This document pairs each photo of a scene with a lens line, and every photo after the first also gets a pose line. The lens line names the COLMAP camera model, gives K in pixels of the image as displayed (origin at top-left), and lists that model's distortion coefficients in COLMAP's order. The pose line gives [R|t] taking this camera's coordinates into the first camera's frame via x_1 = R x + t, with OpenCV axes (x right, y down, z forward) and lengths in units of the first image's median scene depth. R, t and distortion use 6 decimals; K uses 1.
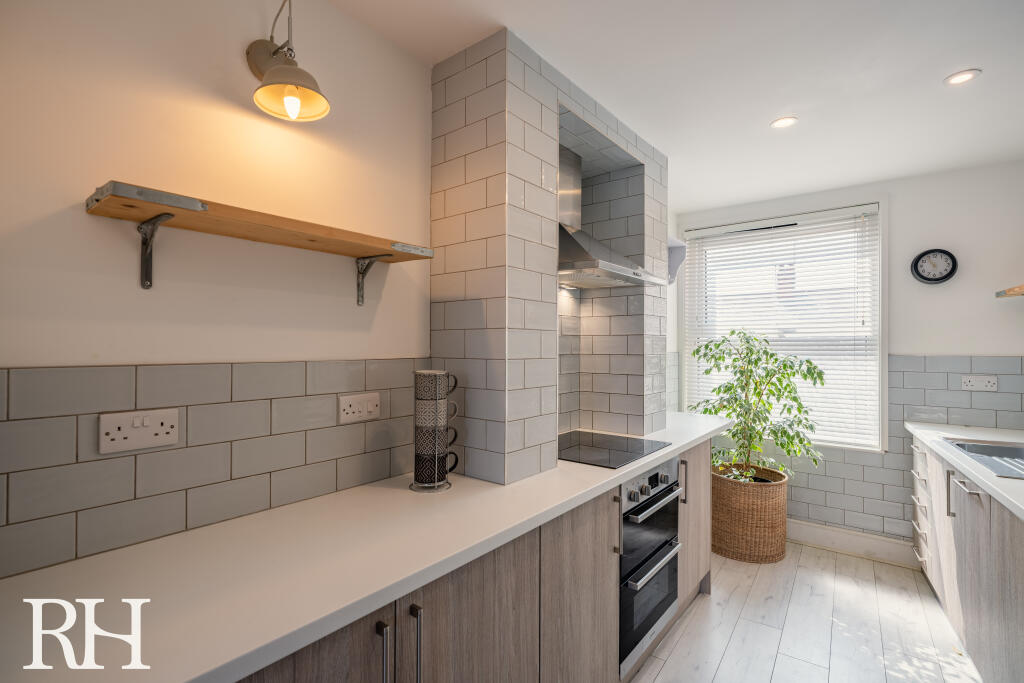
lens RADIAL K [[480.9, 0, 512.0], [0, 480.9, 341.5], [0, 0, 1]] dist [-0.000345, 0.000499]
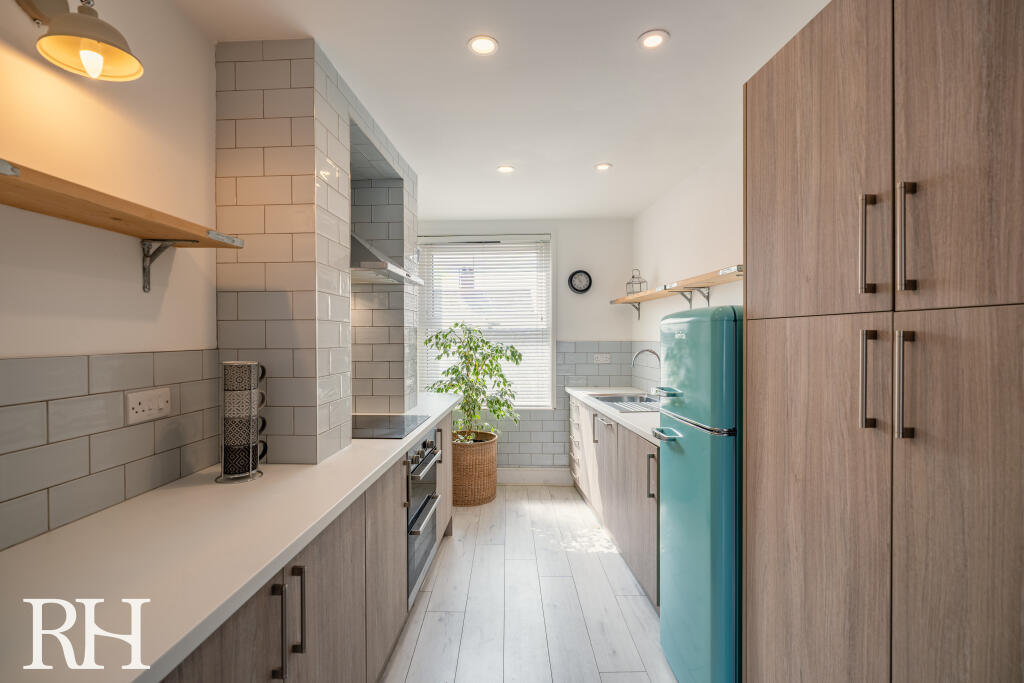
lens RADIAL K [[470.7, 0, 512.0], [0, 470.7, 341.5], [0, 0, 1]] dist [-0.000836, 0.000348]
pose [[0.810704, -0.013164, 0.585308, -0.203220], [0.002698, 0.999821, 0.018750, 0.002047], [-0.585450, -0.013621, 0.810594, -0.086057]]
